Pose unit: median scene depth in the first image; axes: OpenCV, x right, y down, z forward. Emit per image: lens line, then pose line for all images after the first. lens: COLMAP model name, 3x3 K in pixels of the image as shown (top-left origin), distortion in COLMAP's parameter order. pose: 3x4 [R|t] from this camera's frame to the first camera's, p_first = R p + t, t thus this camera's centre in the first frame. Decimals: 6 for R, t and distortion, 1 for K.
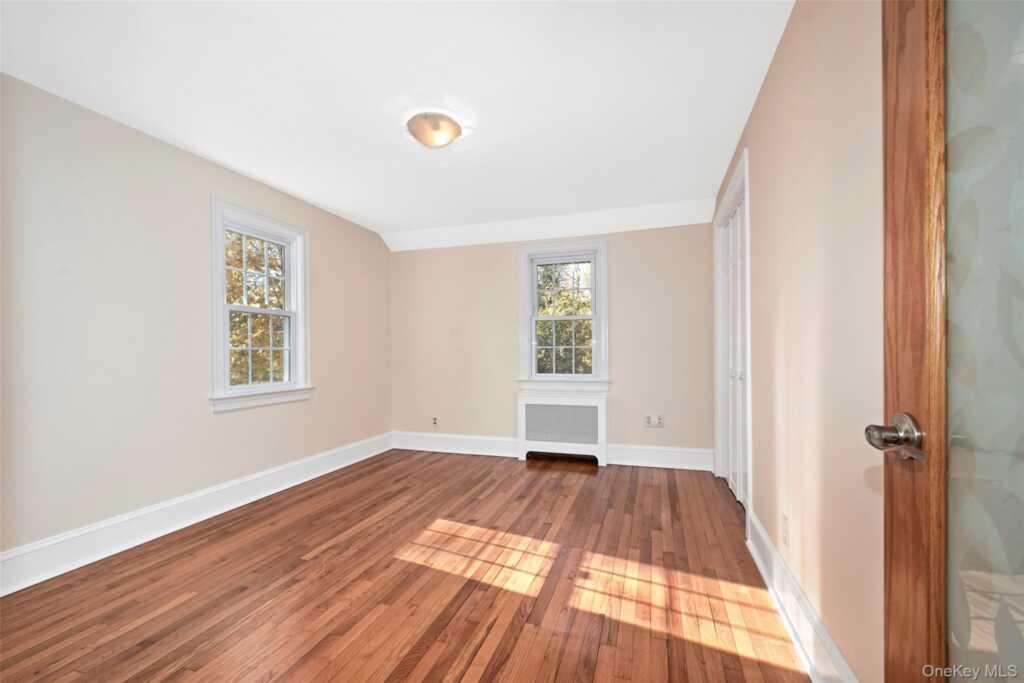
lens RADIAL K [[447.0, 0, 503.6], [0, 447.0, 353.4], [0, 0, 1]] dist [0.002932, -0.000743]
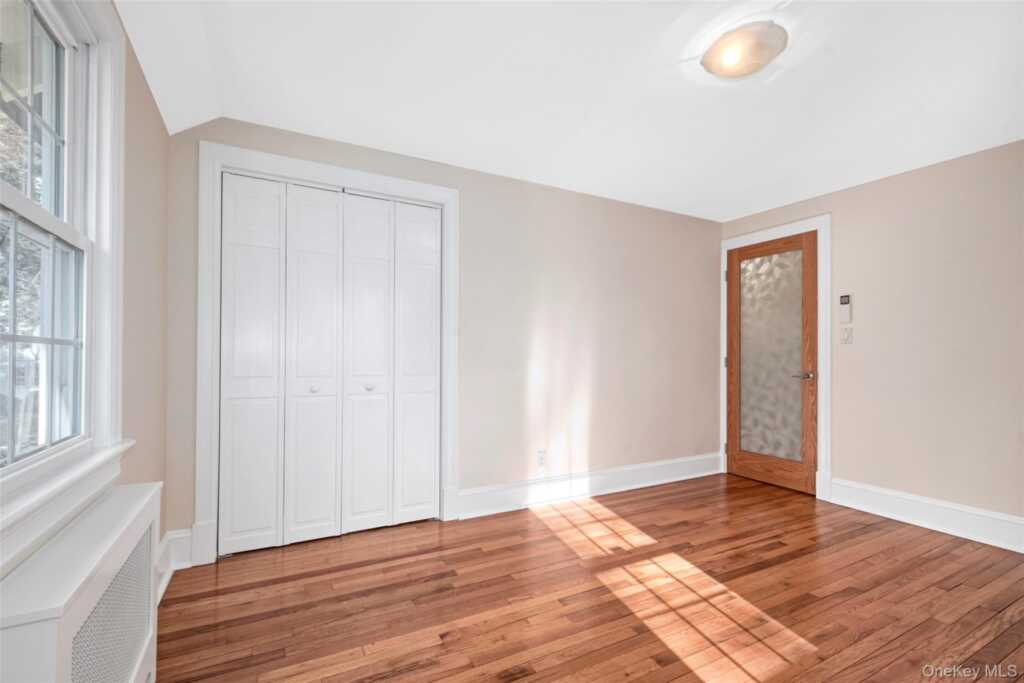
lens RADIAL K [[447.0, 0, 503.6], [0, 447.0, 353.4], [0, 0, 1]] dist [0.002932, -0.000743]
pose [[-0.720615, 0.006897, 0.693301, -0.414118], [0.000577, 0.999956, -0.009349, -0.010296], [-0.693335, -0.006337, -0.720588, 2.006177]]
